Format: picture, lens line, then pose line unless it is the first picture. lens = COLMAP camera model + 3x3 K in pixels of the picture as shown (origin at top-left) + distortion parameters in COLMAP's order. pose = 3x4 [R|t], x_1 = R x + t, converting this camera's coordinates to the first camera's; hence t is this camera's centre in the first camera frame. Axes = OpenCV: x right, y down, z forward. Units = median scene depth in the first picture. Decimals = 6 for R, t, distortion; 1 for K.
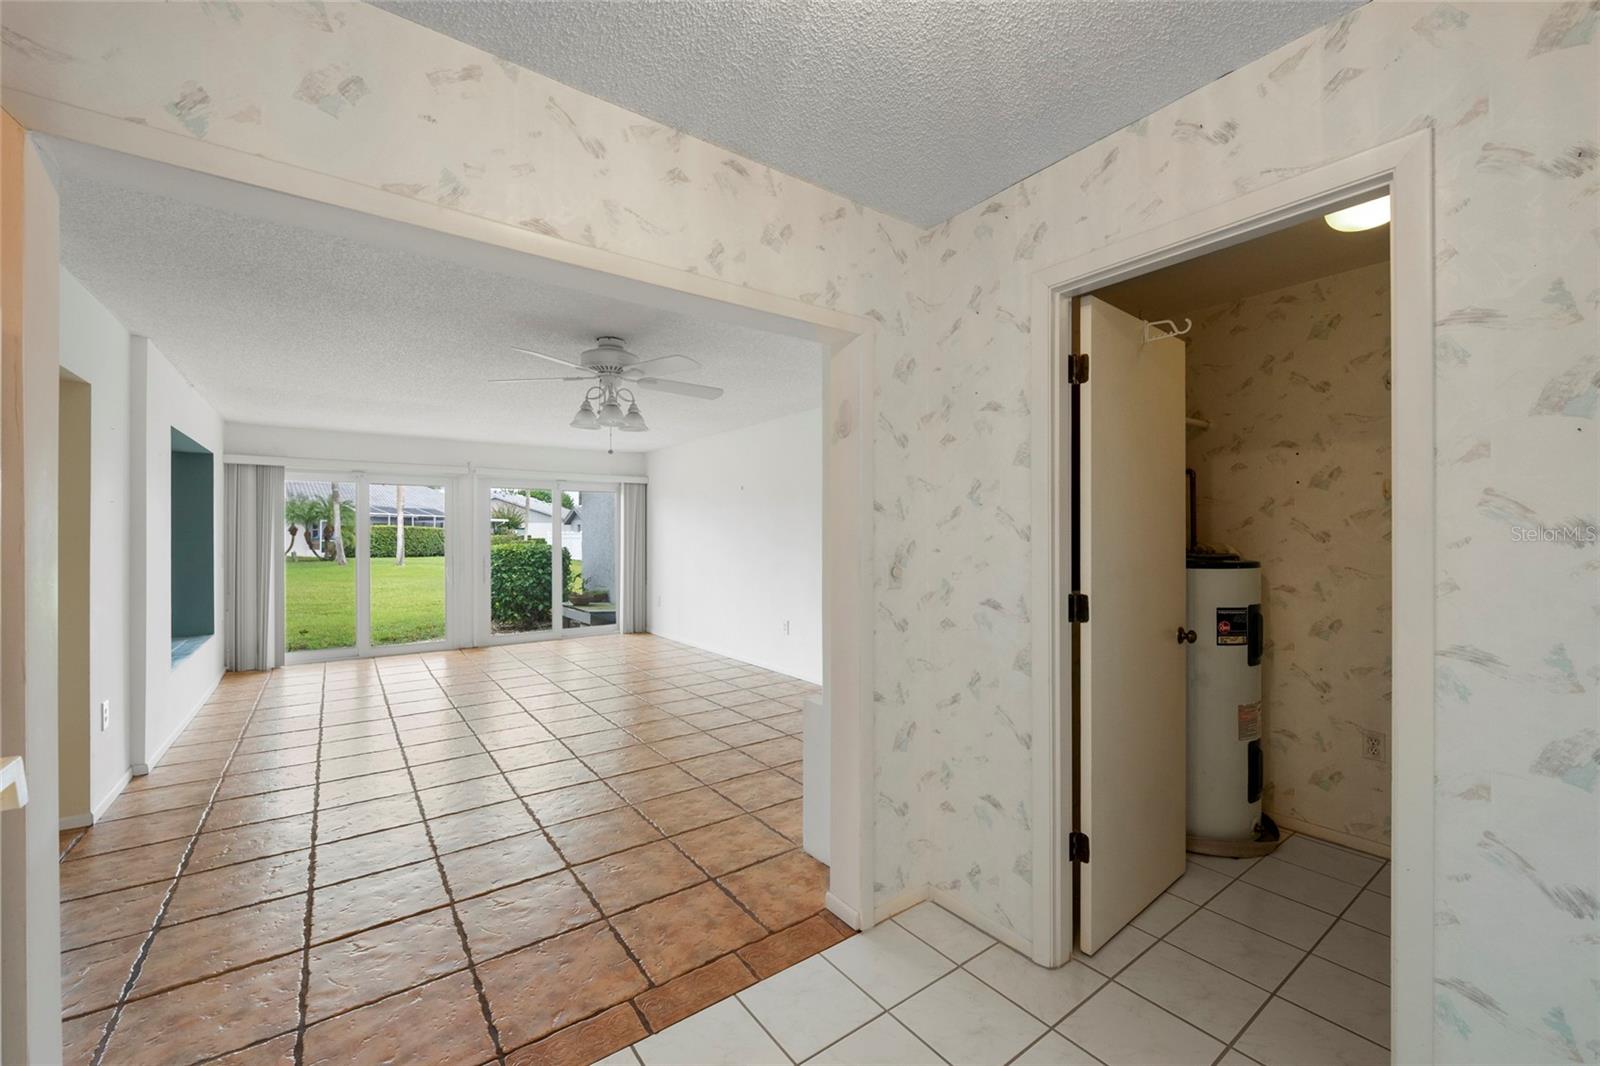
lens RADIAL K [[635.5, 0, 788.7], [0, 635.5, 538.2], [0, 0, 1]] dist [-0.001337, -0.000228]
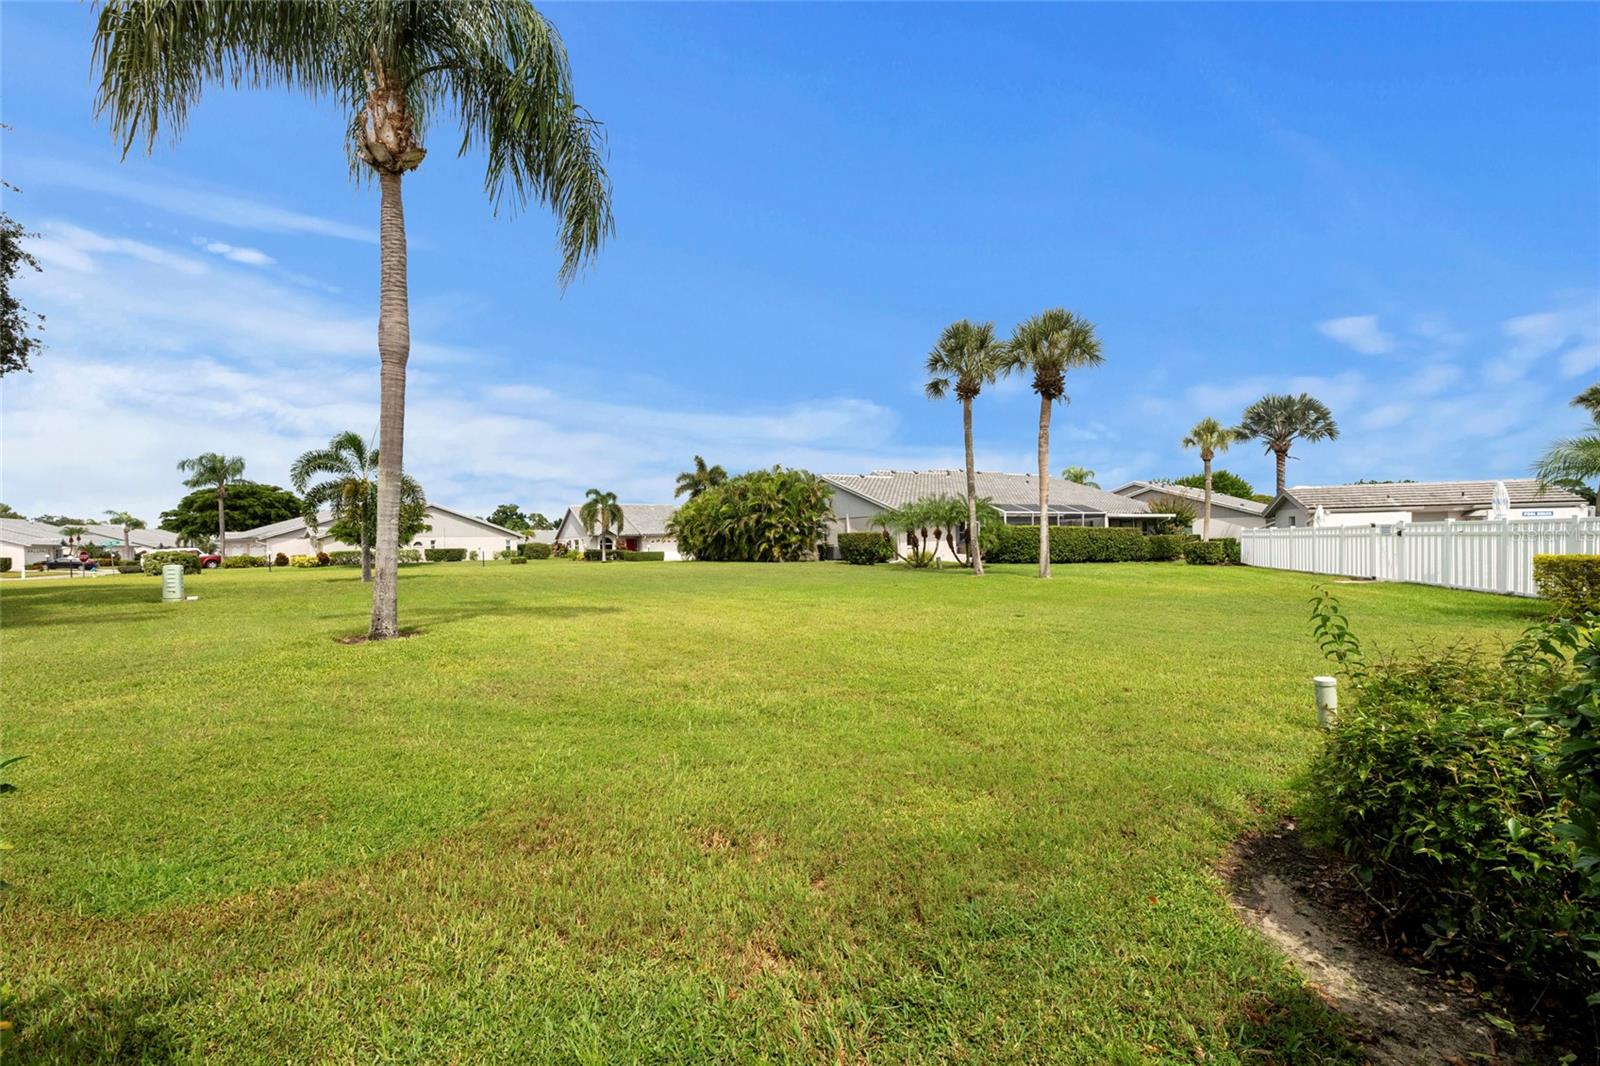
lens RADIAL K [[635.5, 0, 796.5], [0, 635.5, 548.0], [0, 0, 1]] dist [-0.001337, -0.000228]
pose [[0.602071, -0.003803, -0.798434, -0.581723], [0.014059, 0.999884, 0.005838, 0.001165], [0.798319, -0.014740, 0.602054, 0.971797]]
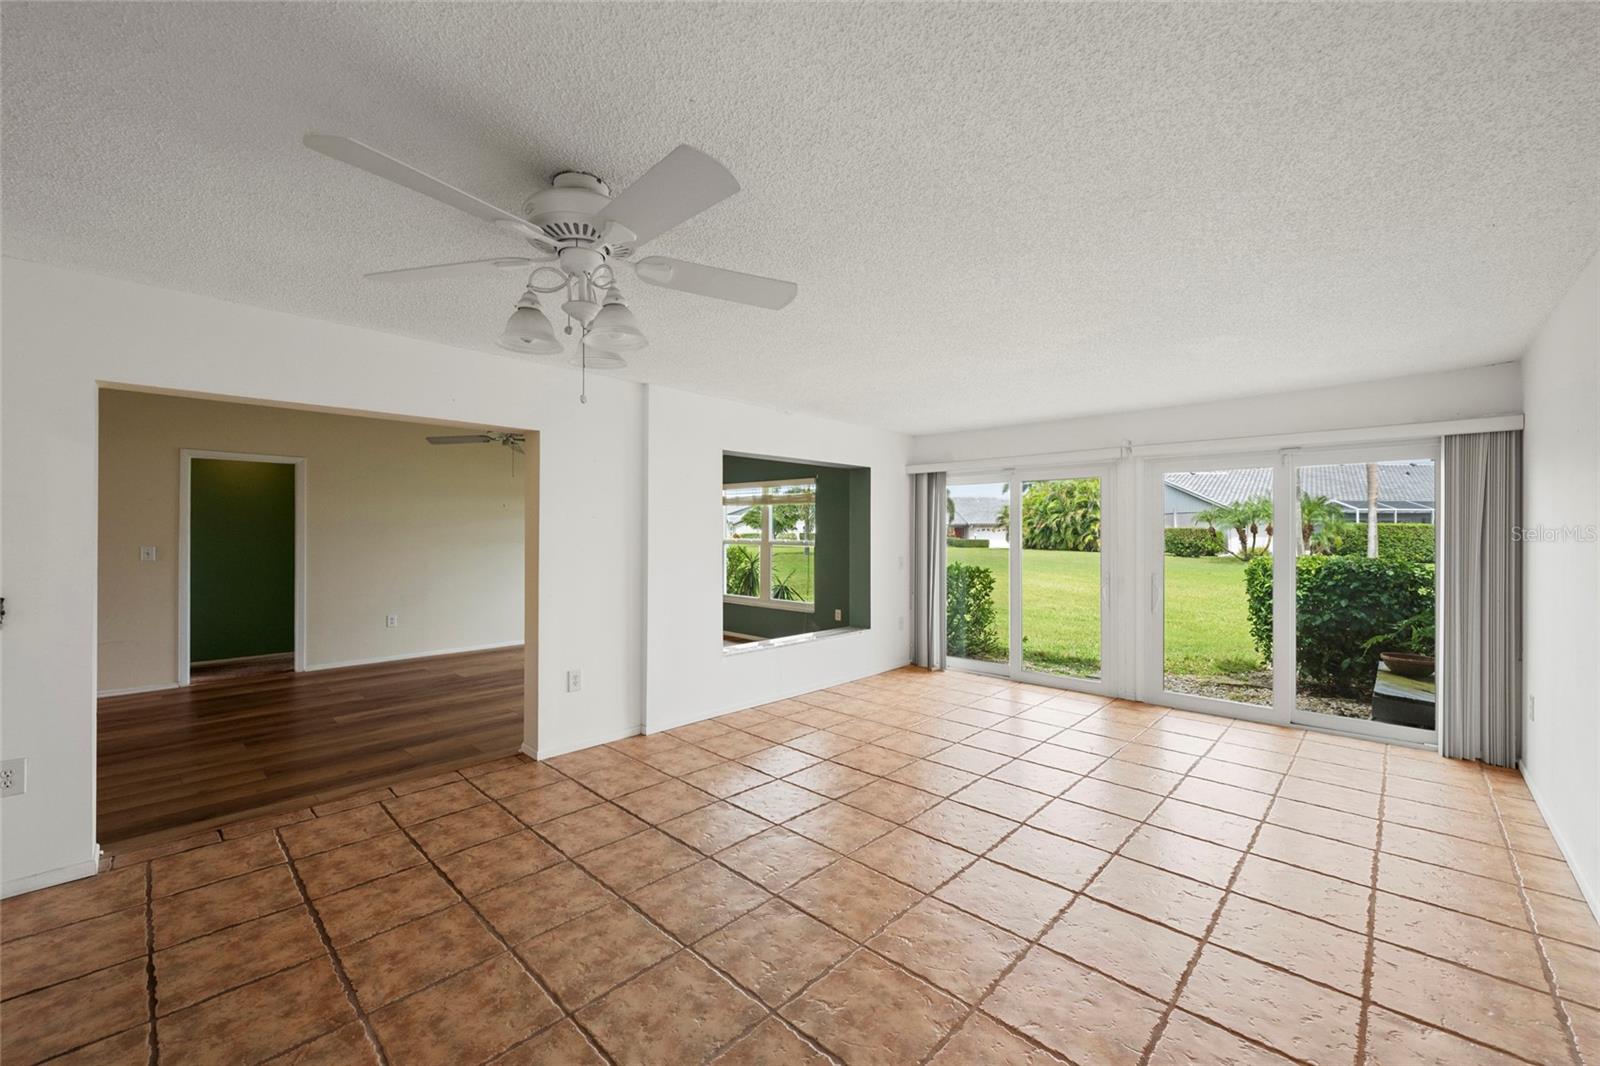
lens RADIAL K [[635.5, 0, 810.9], [0, 635.5, 527.6], [0, 0, 1]] dist [-0.001337, -0.000228]
pose [[0.191157, -0.005775, -0.981542, 0.112797], [-0.007872, 0.999942, -0.007416, -0.011418], [0.981528, 0.009144, 0.191100, 0.450219]]
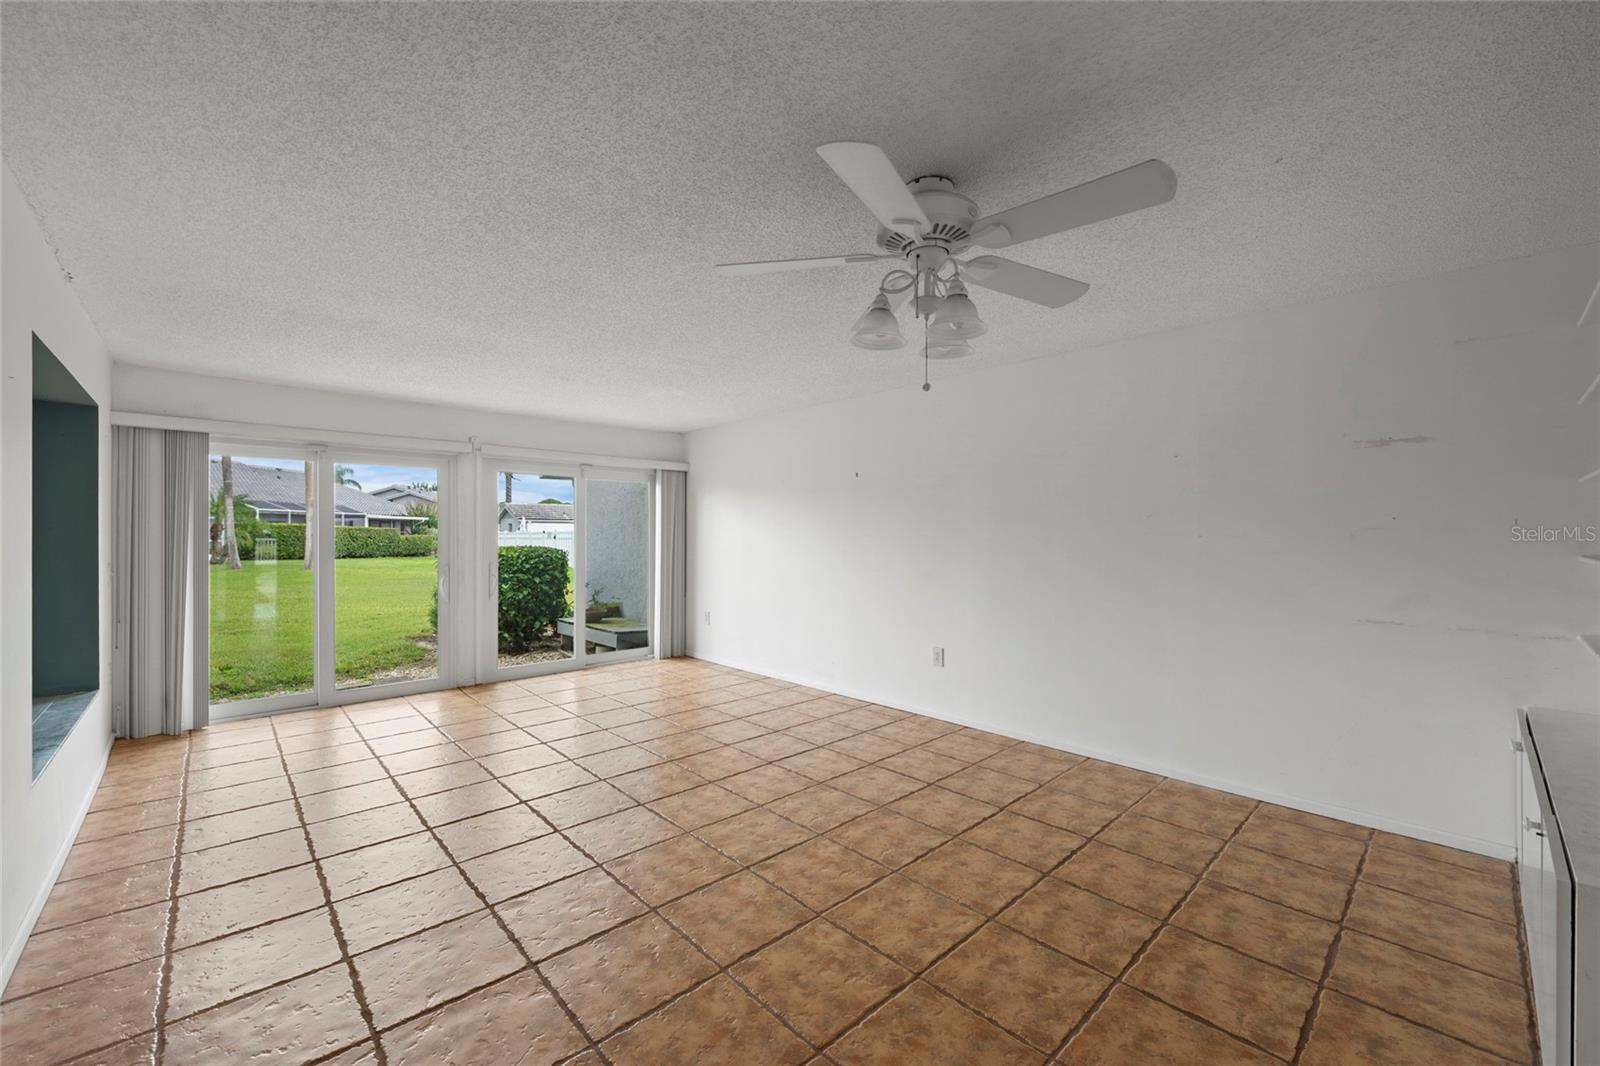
lens RADIAL K [[635.5, 0, 788.0], [0, 635.5, 536.7], [0, 0, 1]] dist [-0.001337, -0.000228]
pose [[0.993092, 0.002036, 0.117317, -0.194195], [-0.001697, 0.999994, -0.002992, -0.000682], [-0.117322, 0.002773, 0.993090, 0.189383]]
